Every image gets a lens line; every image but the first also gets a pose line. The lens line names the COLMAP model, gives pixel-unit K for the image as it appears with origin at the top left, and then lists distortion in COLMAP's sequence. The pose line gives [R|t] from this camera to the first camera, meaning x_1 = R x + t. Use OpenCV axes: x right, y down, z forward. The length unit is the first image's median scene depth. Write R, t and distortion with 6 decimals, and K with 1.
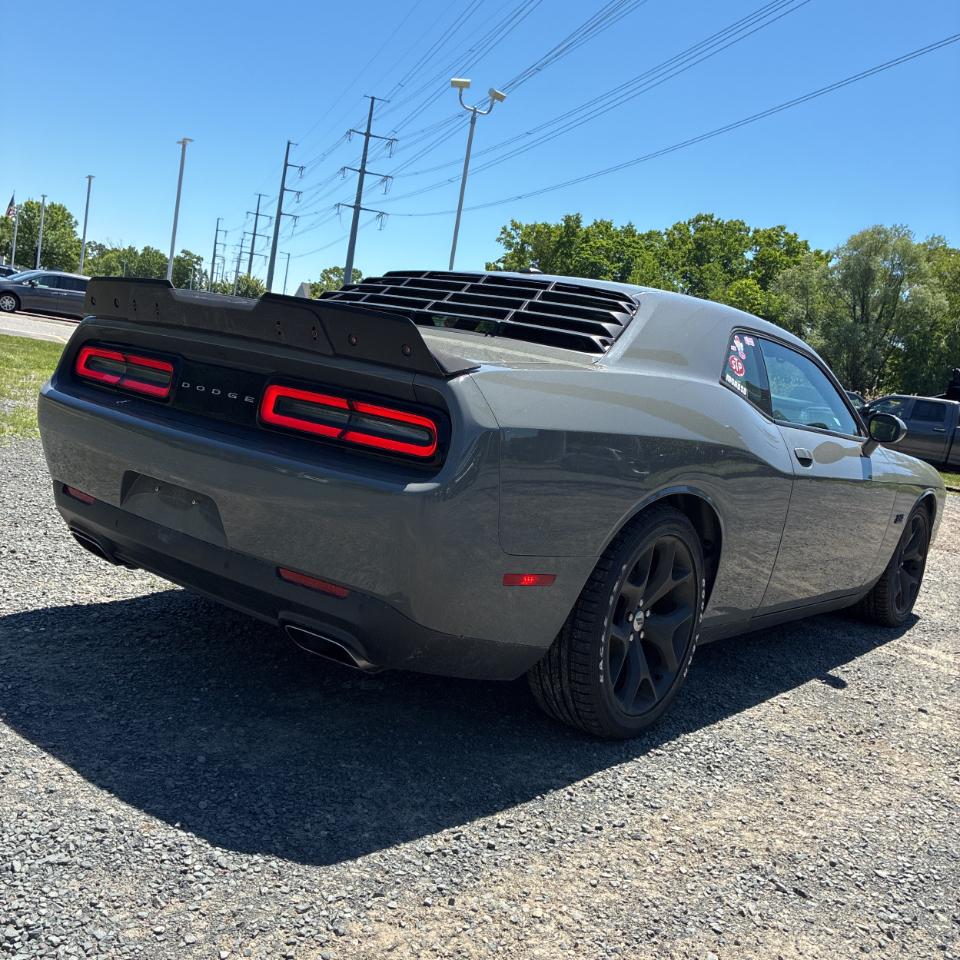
lens RADIAL K [[1000.6, 0, 479.8], [0, 1000.6, 479.3], [0, 0, 1]] dist [-0.062124, 0.012969]
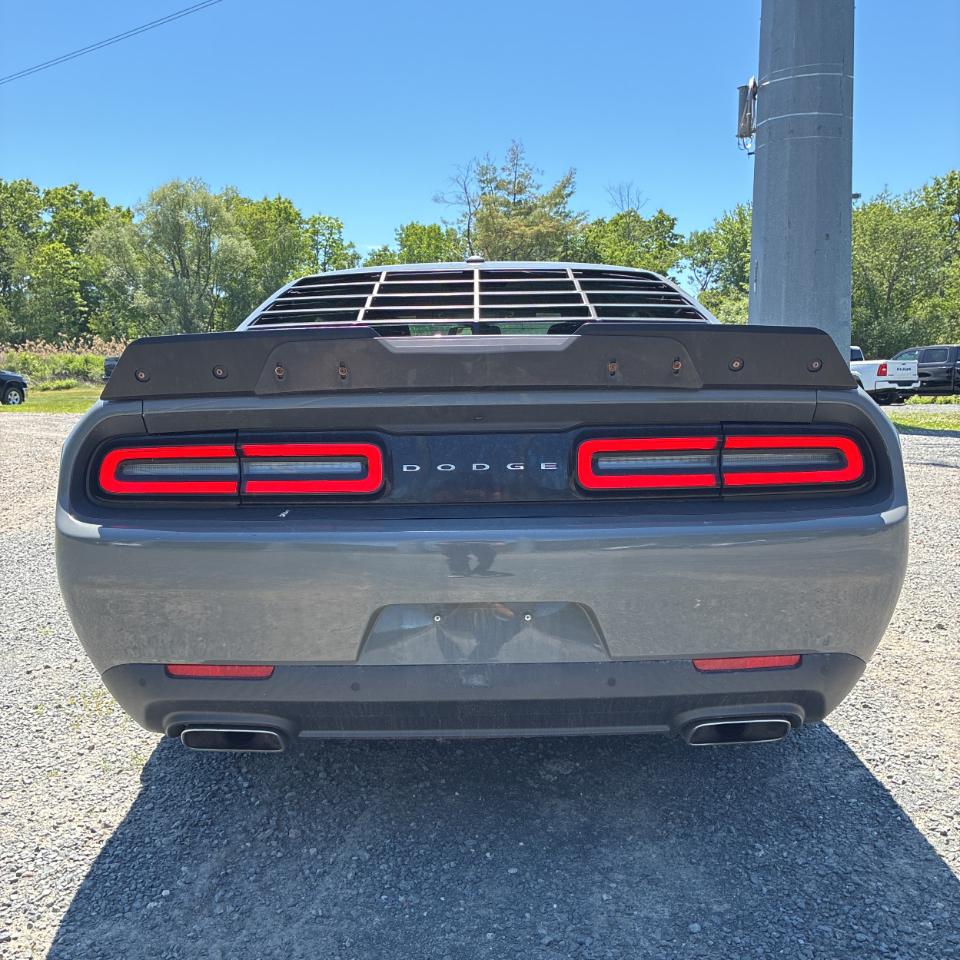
lens RADIAL K [[970.2, 0, 474.9], [0, 970.2, 471.3], [0, 0, 1]] dist [0.011290, 0.008111]
pose [[0.763920, -0.220037, 0.606638, -0.598810], [0.195636, 0.974798, 0.107216, -0.137930], [-0.614941, 0.036776, 0.787715, 0.370236]]
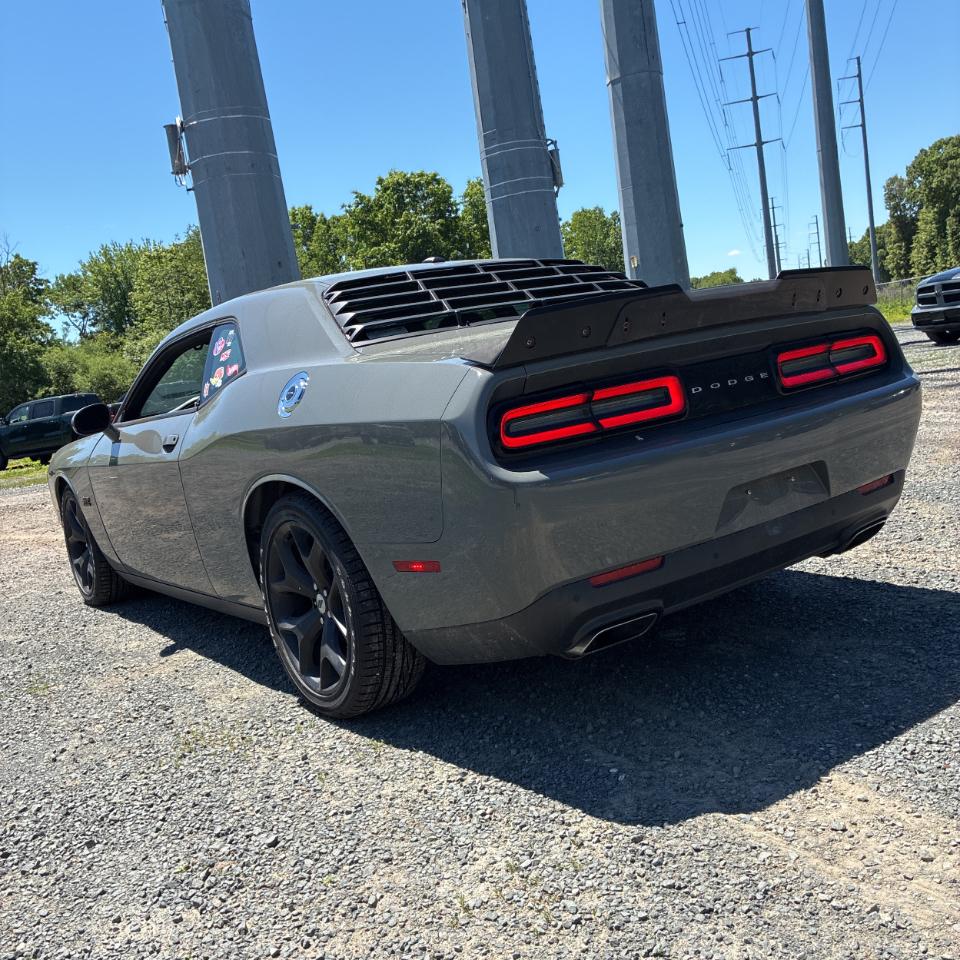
lens RADIAL K [[970.2, 0, 474.9], [0, 970.2, 471.3], [0, 0, 1]] dist [0.011290, 0.008111]
pose [[0.223759, -0.292494, 0.929720, -1.056047], [0.289173, 0.930878, 0.223261, -0.247873], [-0.930758, 0.218893, 0.292874, 0.815967]]
